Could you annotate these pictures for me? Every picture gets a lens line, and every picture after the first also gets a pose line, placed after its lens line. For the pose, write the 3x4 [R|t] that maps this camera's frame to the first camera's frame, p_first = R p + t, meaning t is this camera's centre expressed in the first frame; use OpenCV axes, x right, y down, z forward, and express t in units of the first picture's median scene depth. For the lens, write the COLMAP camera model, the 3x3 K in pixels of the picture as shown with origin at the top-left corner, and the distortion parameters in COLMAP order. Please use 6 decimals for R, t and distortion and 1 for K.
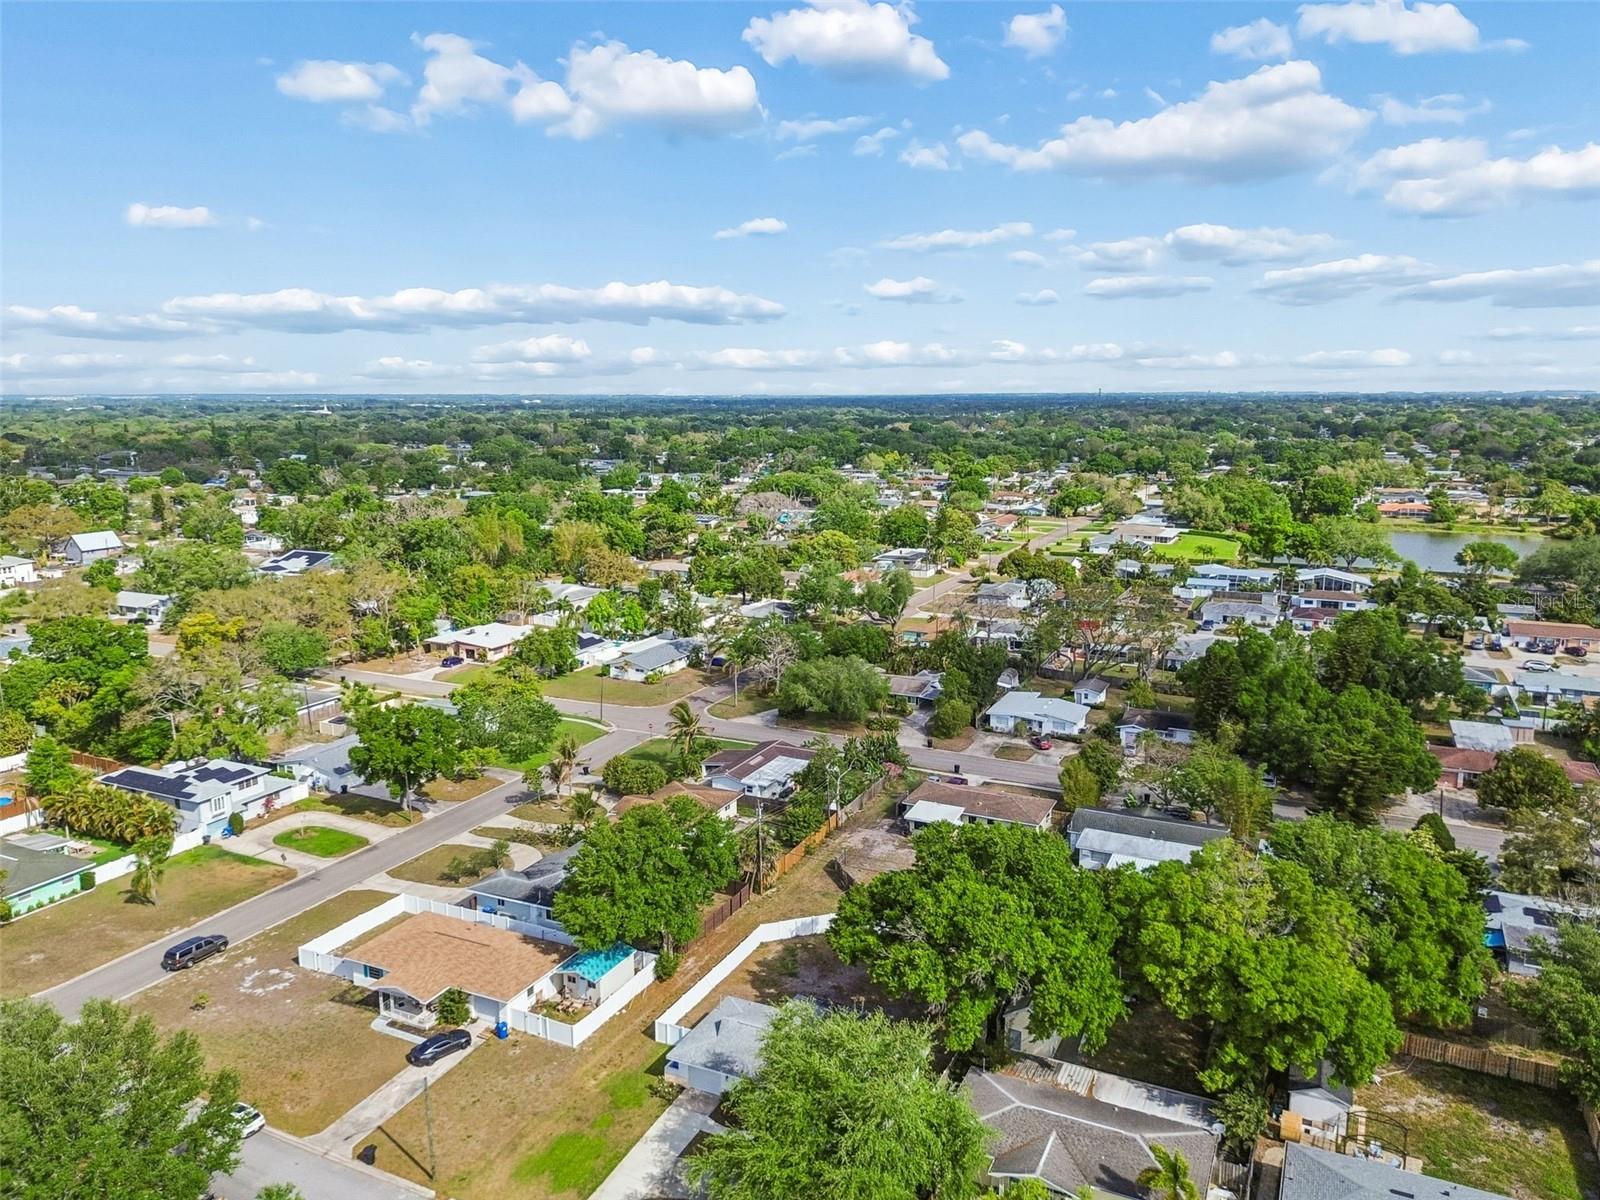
lens RADIAL K [[1144.2, 0, 802.7], [0, 1144.2, 548.3], [0, 0, 1]] dist [0.077301, -0.065907]
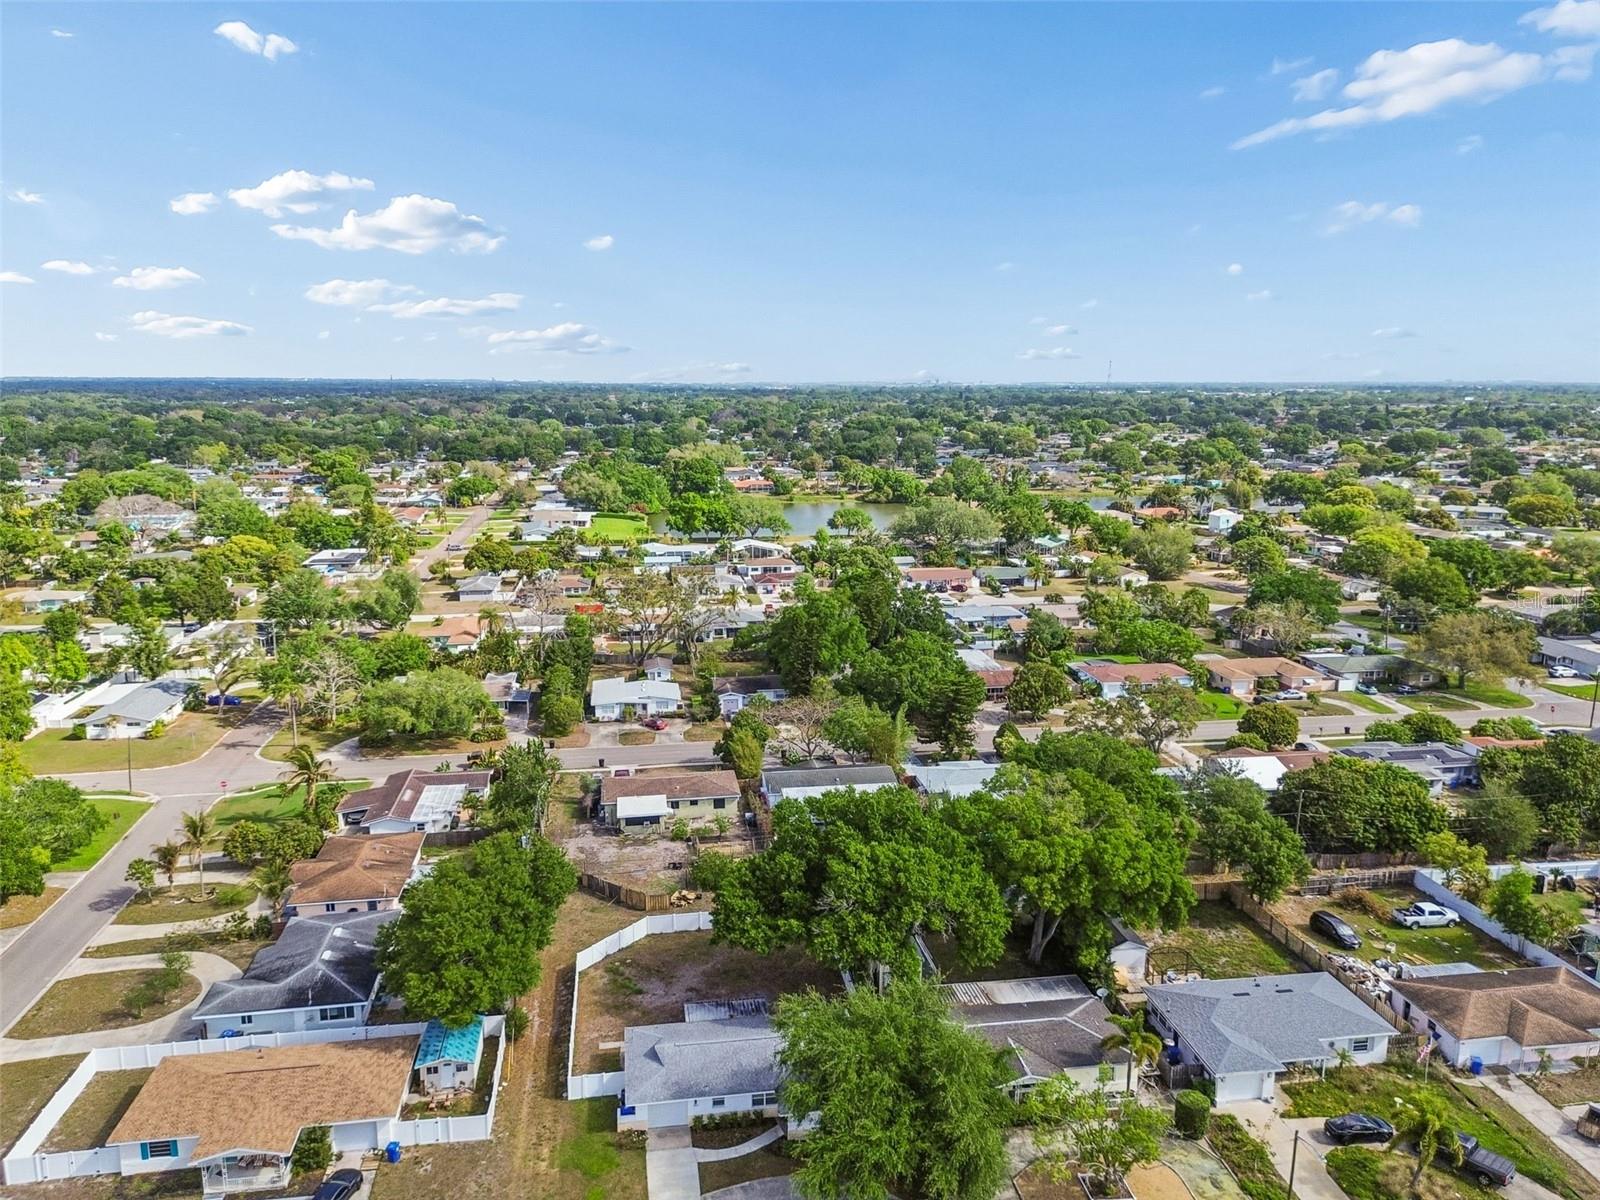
lens RADIAL K [[1131.1, 0, 804.2], [0, 1131.1, 552.6], [0, 0, 1]] dist [0.070114, -0.065062]
pose [[0.820615, -0.078080, 0.566123, -0.420018], [0.068702, 0.996917, 0.037910, -0.024236], [-0.567337, 0.007784, 0.823449, 0.136150]]
